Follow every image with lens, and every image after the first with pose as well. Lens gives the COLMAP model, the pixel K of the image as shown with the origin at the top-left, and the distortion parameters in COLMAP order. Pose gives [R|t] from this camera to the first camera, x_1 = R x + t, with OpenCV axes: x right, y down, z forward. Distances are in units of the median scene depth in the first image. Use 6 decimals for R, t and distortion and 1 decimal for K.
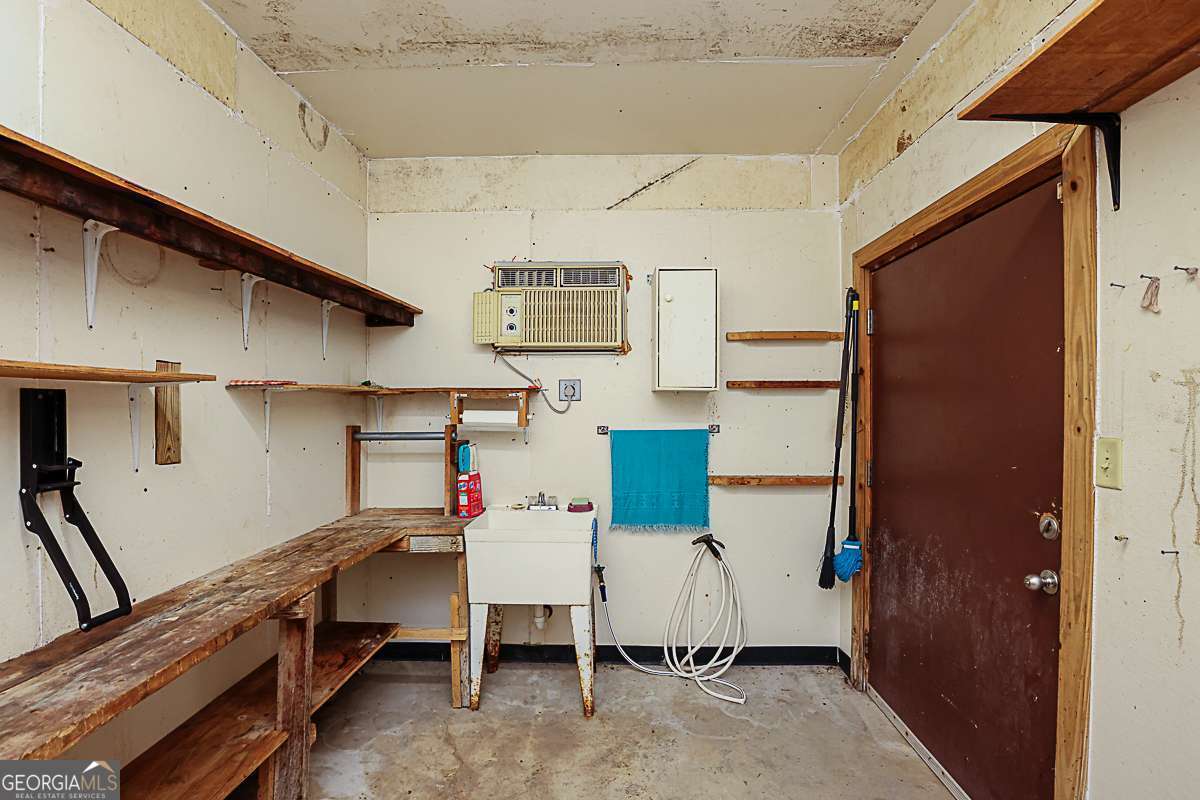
lens RADIAL K [[575.3, 0, 600.6], [0, 575.3, 406.6], [0, 0, 1]] dist [-0.035694, 0.006153]
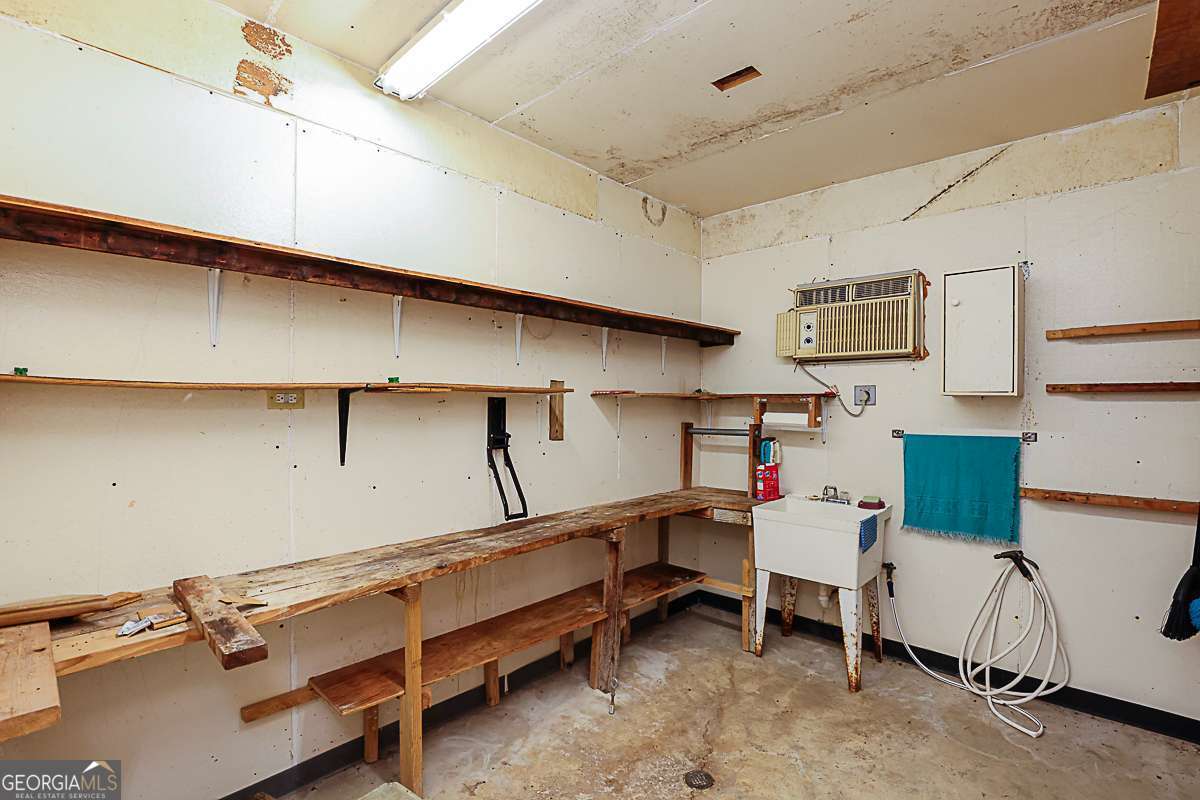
lens RADIAL K [[575.3, 0, 600.6], [0, 575.3, 406.6], [0, 0, 1]] dist [-0.035694, 0.006153]
pose [[0.744220, 0.008563, -0.667880, 0.312801], [-0.012243, 0.999925, -0.000822, -0.000638], [0.667823, 0.008789, 0.744269, -0.134828]]
